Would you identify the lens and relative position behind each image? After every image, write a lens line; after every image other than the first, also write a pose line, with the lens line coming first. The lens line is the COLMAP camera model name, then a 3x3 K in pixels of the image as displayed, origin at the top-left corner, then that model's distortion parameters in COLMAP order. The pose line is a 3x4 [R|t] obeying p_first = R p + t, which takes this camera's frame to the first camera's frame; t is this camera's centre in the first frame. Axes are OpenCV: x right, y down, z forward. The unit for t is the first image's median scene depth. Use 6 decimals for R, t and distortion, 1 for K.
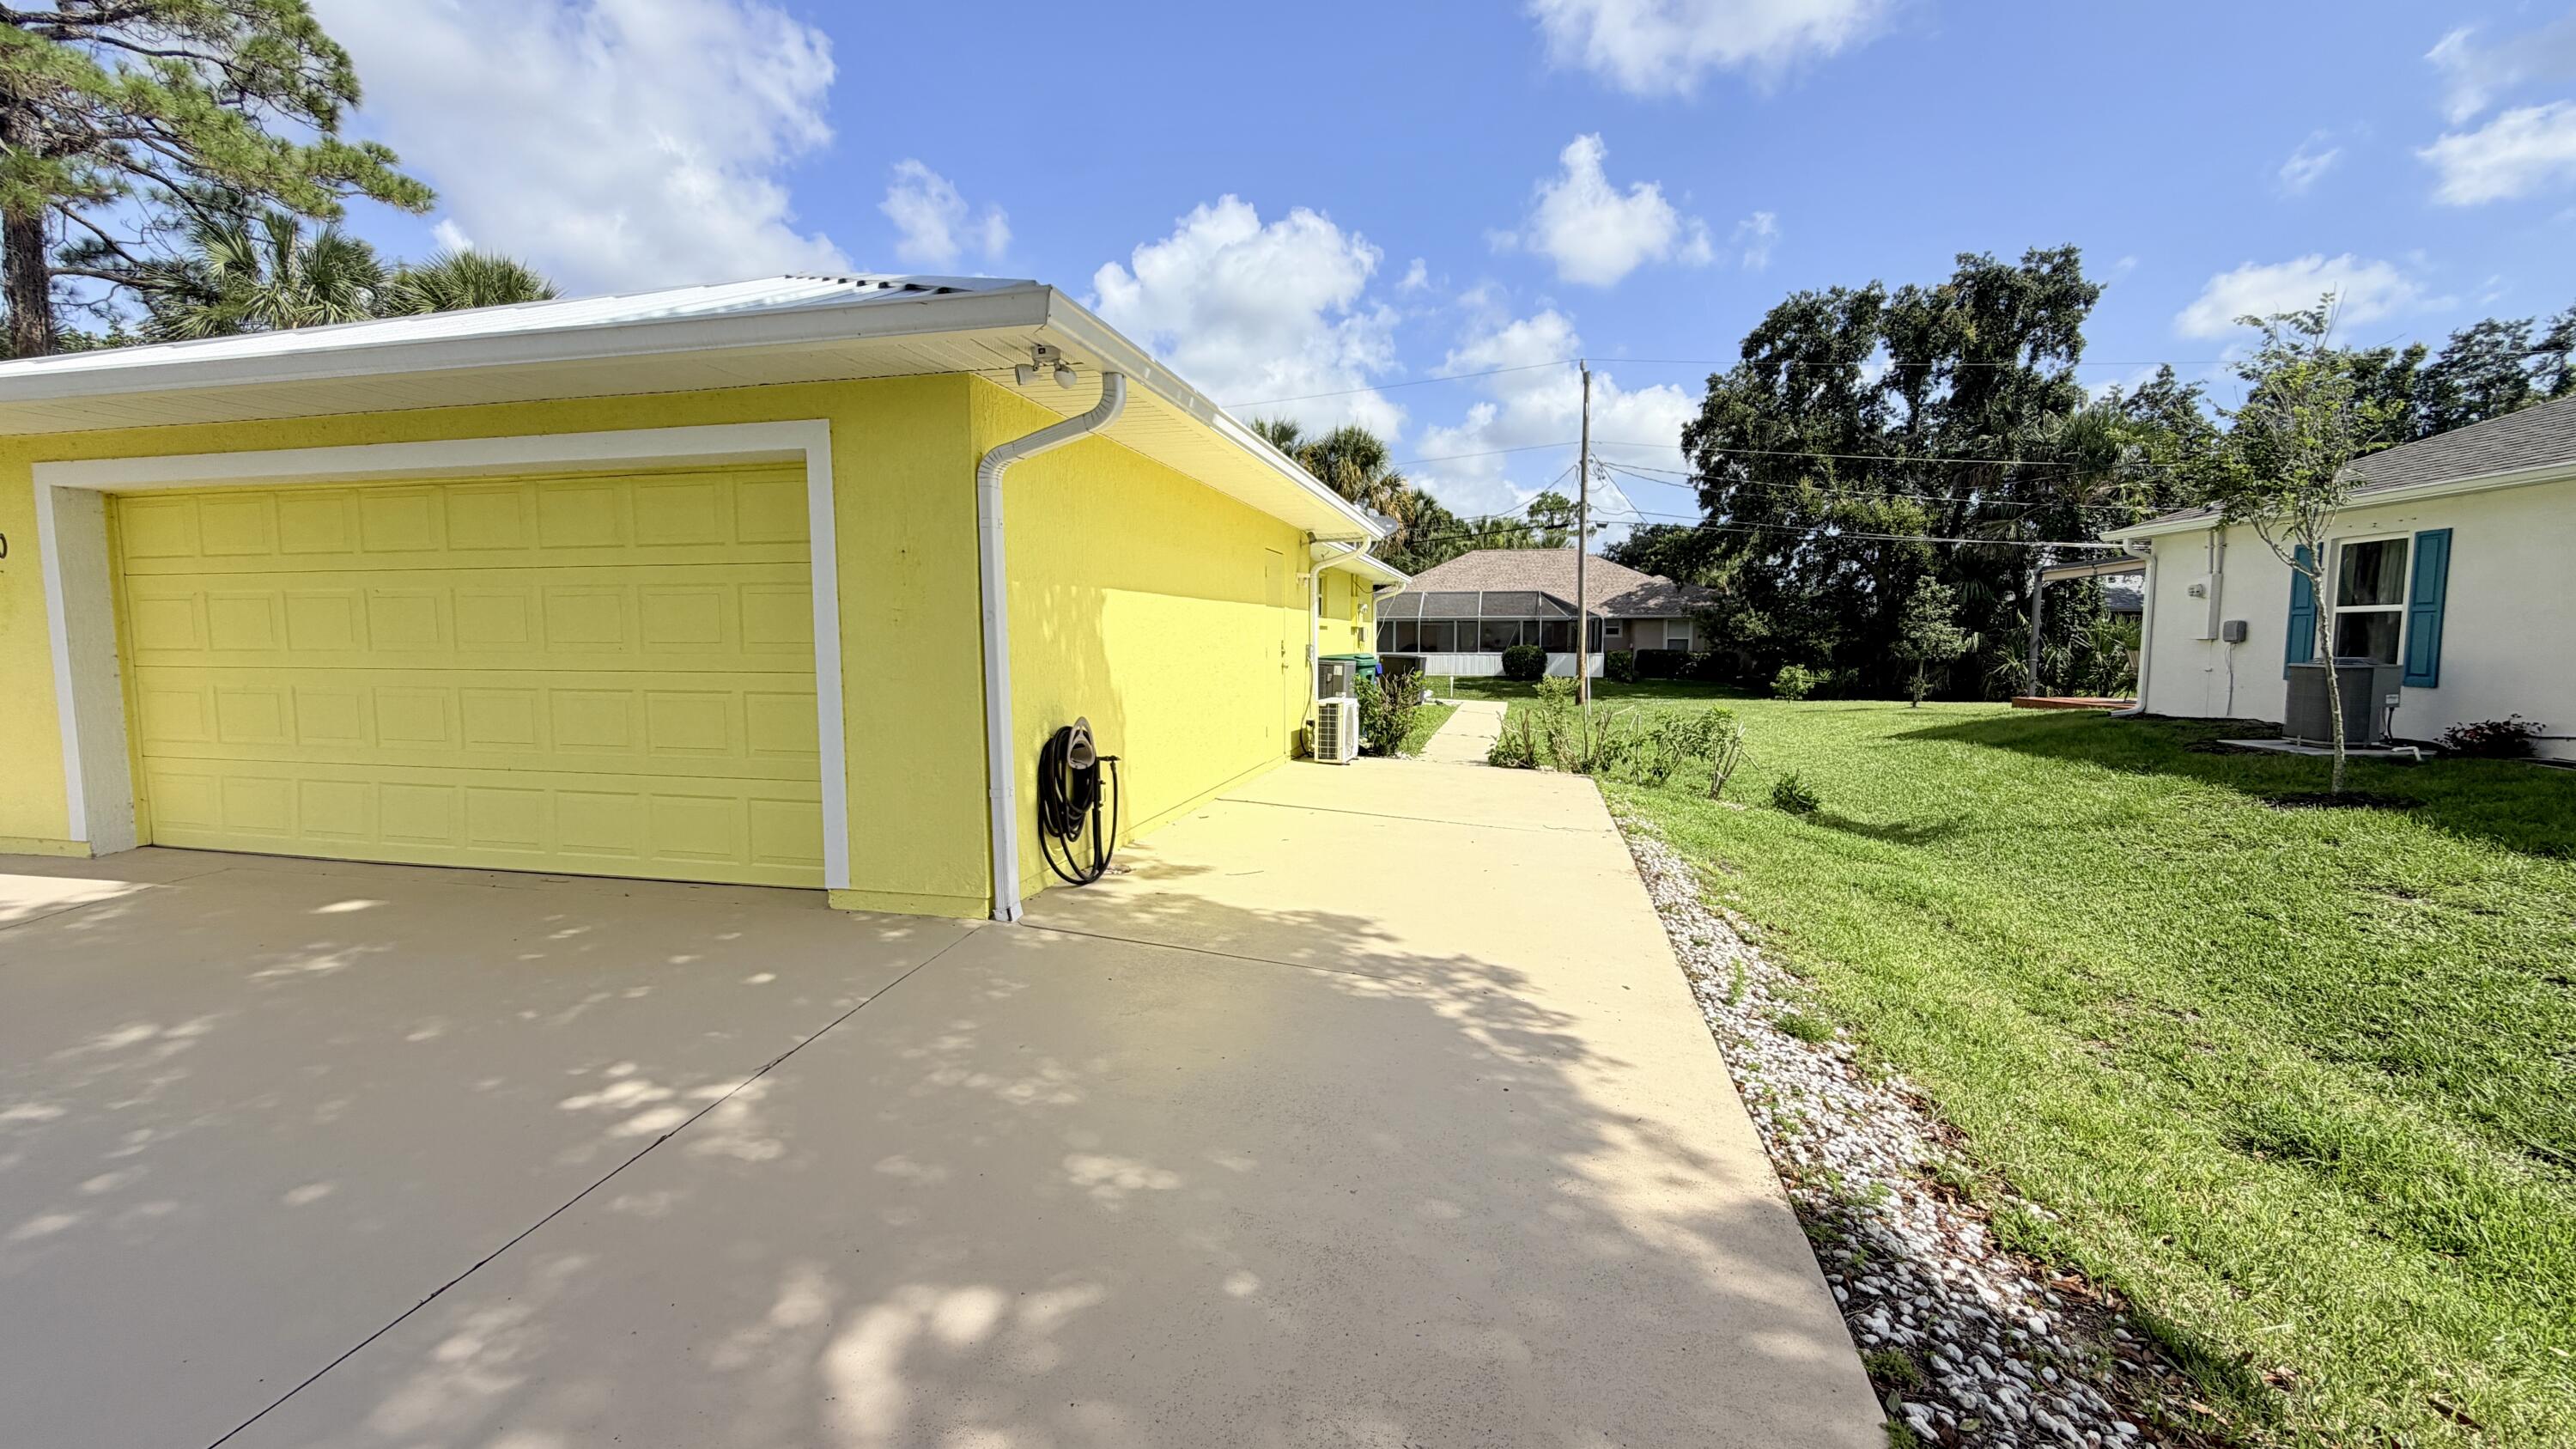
lens RADIAL K [[1026.0, 0, 1274.1], [0, 1026.0, 725.0], [0, 0, 1]] dist [-0.000828, -0.000054]
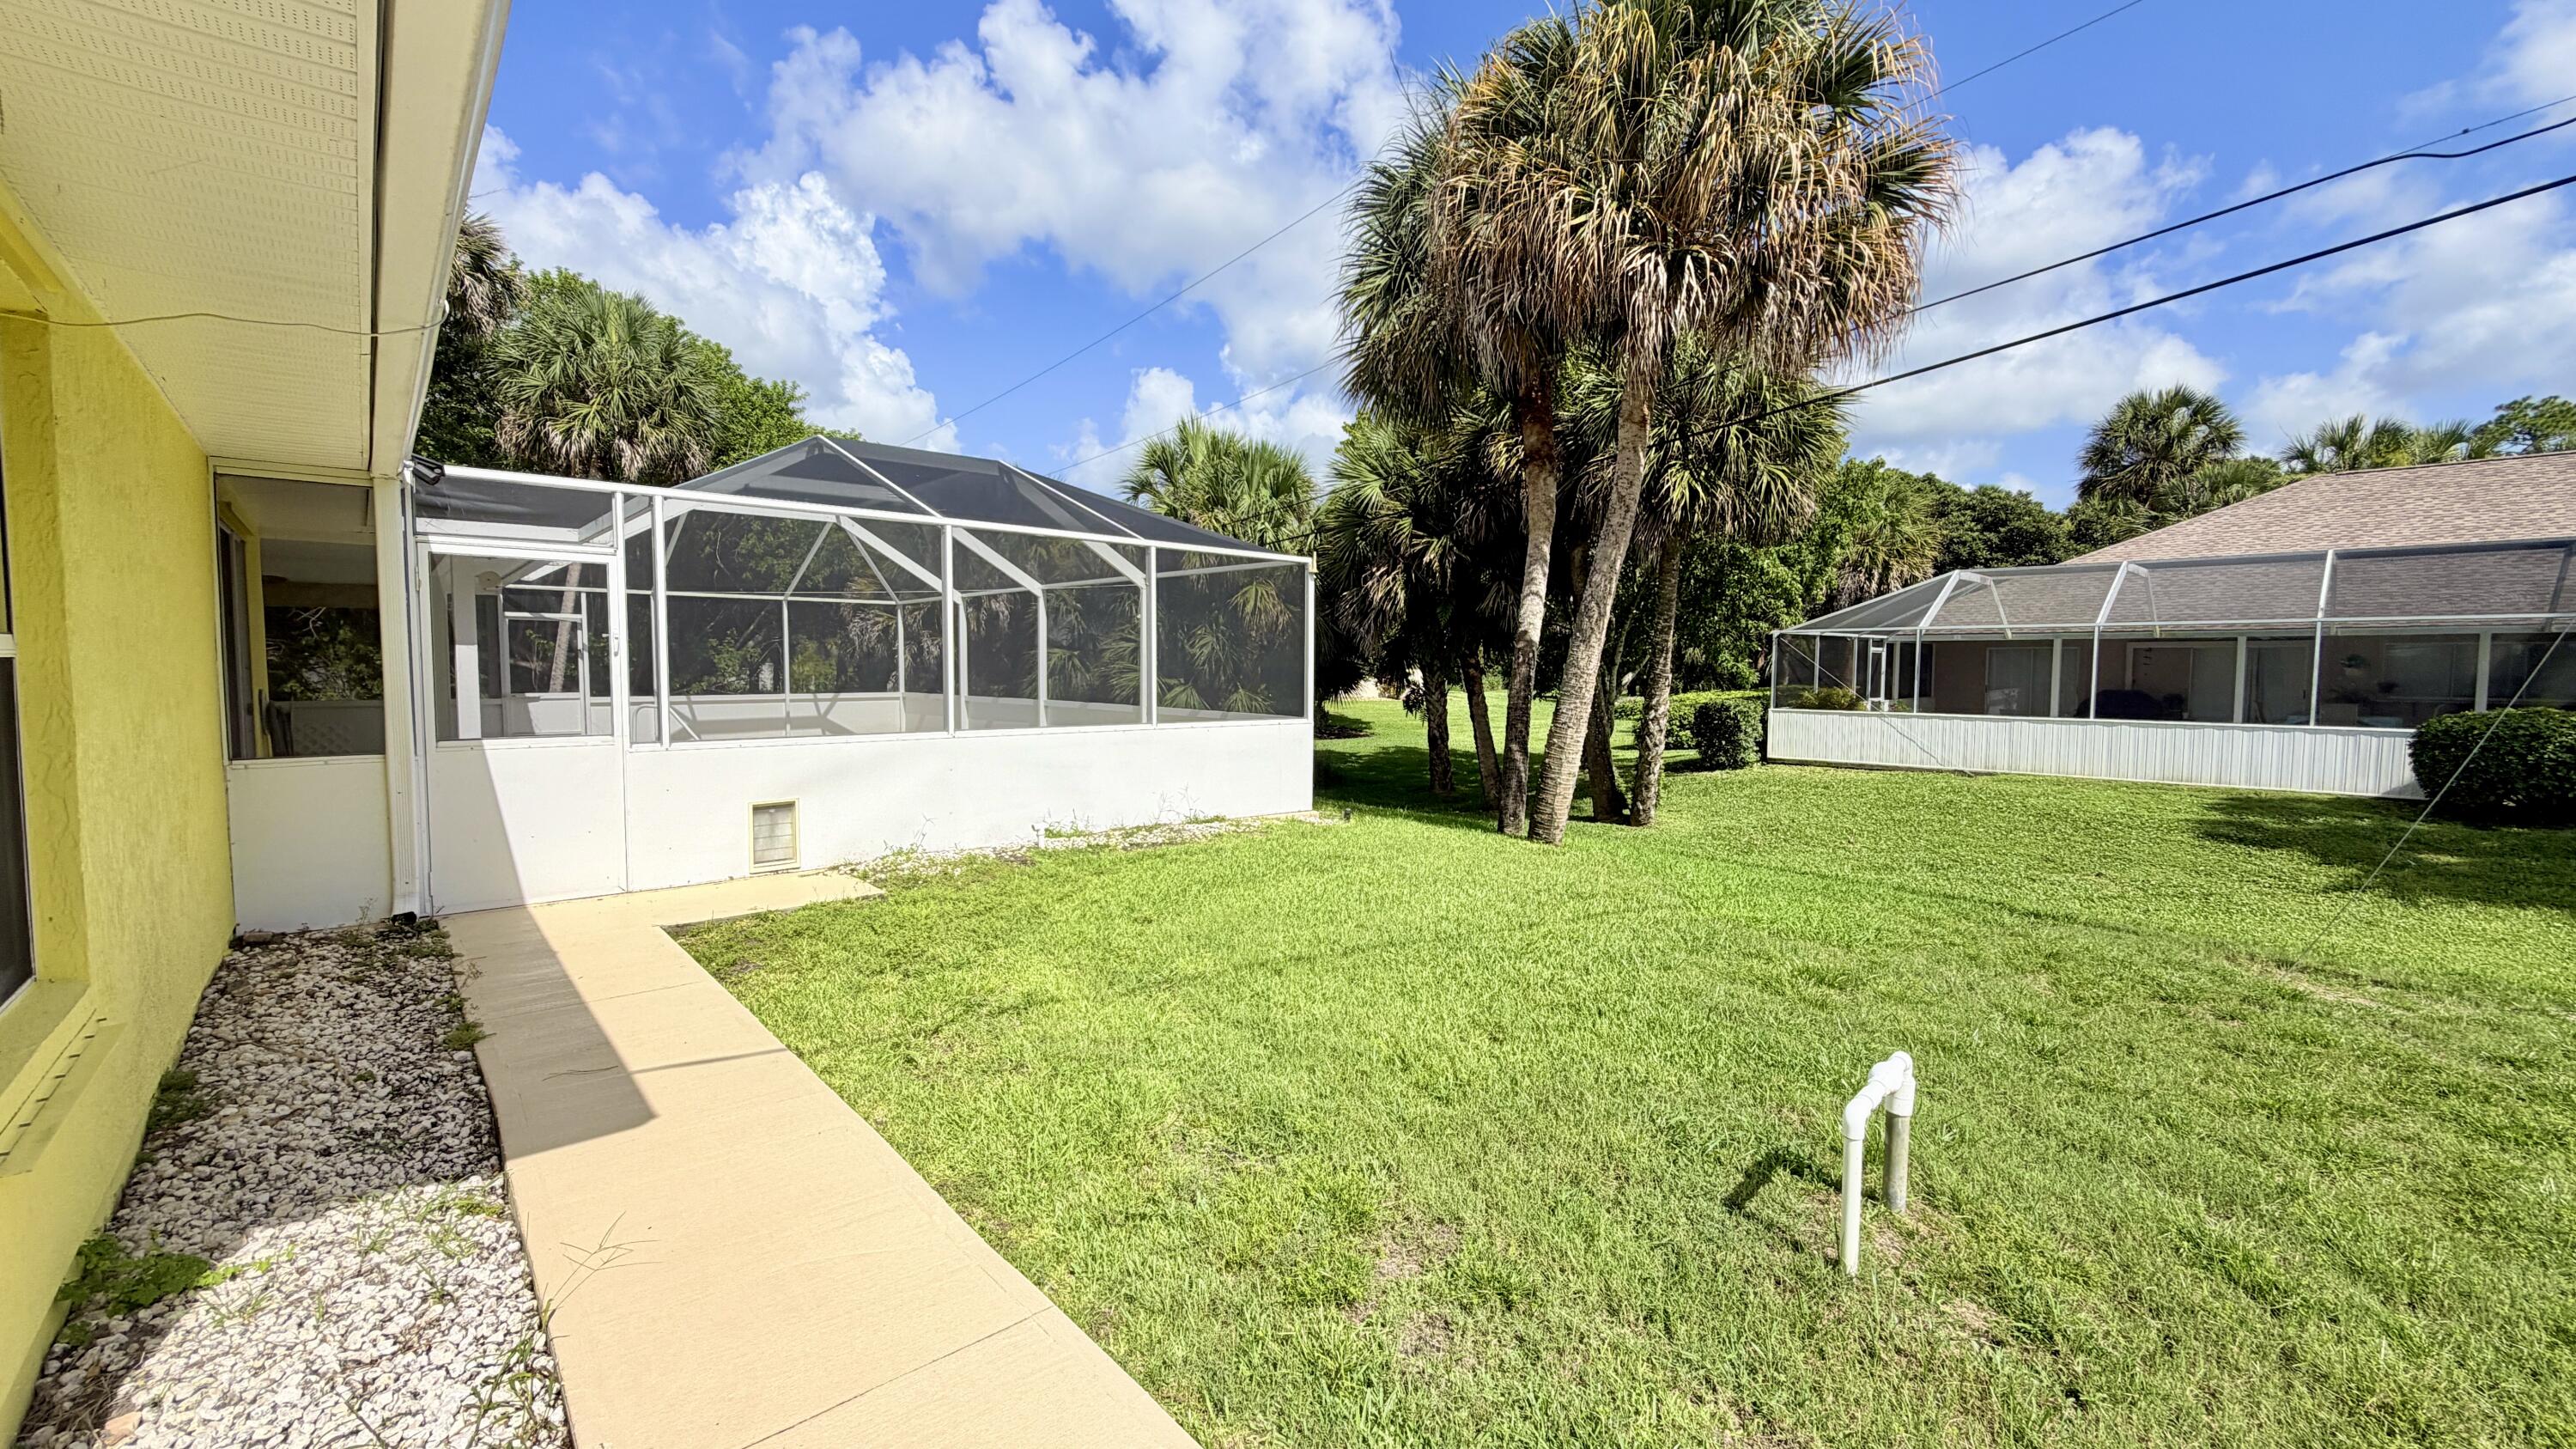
lens RADIAL K [[1026.0, 0, 1274.1], [0, 1026.0, 725.0], [0, 0, 1]] dist [-0.000828, -0.000054]
pose [[0.821501, 0.034349, -0.569172, 0.103946], [-0.048323, 0.998787, -0.009471, -0.047625], [0.568156, 0.035285, 0.822164, 0.497101]]
